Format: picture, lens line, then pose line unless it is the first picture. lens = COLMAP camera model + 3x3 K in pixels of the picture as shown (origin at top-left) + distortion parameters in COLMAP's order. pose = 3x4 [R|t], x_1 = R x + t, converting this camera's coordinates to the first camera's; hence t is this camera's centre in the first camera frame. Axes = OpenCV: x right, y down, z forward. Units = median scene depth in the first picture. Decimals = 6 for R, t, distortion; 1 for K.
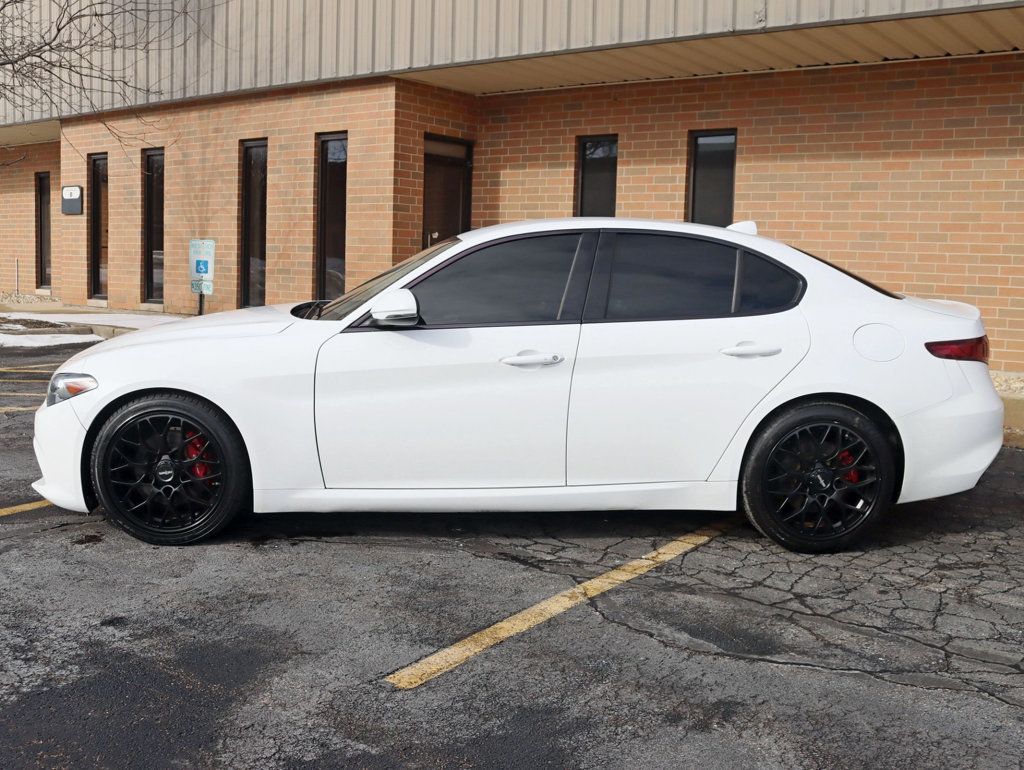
lens RADIAL K [[996.3, 0, 512.0], [0, 996.3, 385.0], [0, 0, 1]] dist [-0.087417, 0.016730]
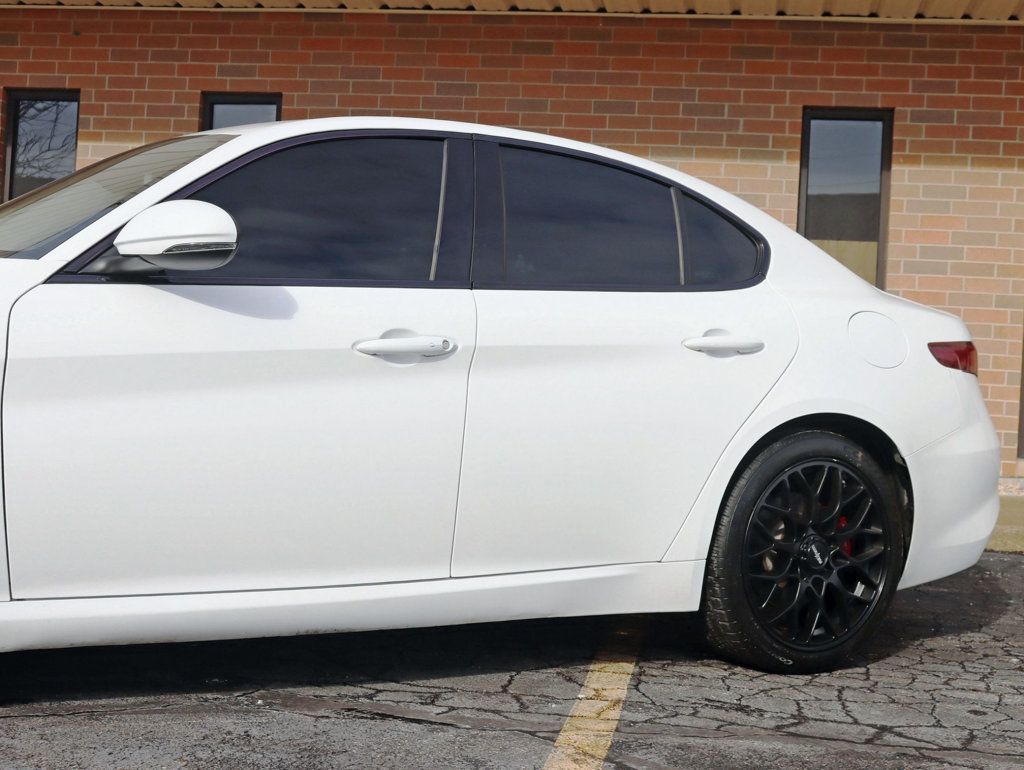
lens RADIAL K [[1519.1, 0, 512.0], [0, 1519.1, 385.0], [0, 0, 1]] dist [-0.069119, 0.060495]
pose [[0.888167, 0.016353, 0.459230, -0.302574], [0.026376, 0.995905, -0.086475, 0.067693], [-0.458763, 0.088917, 0.884098, 0.226338]]
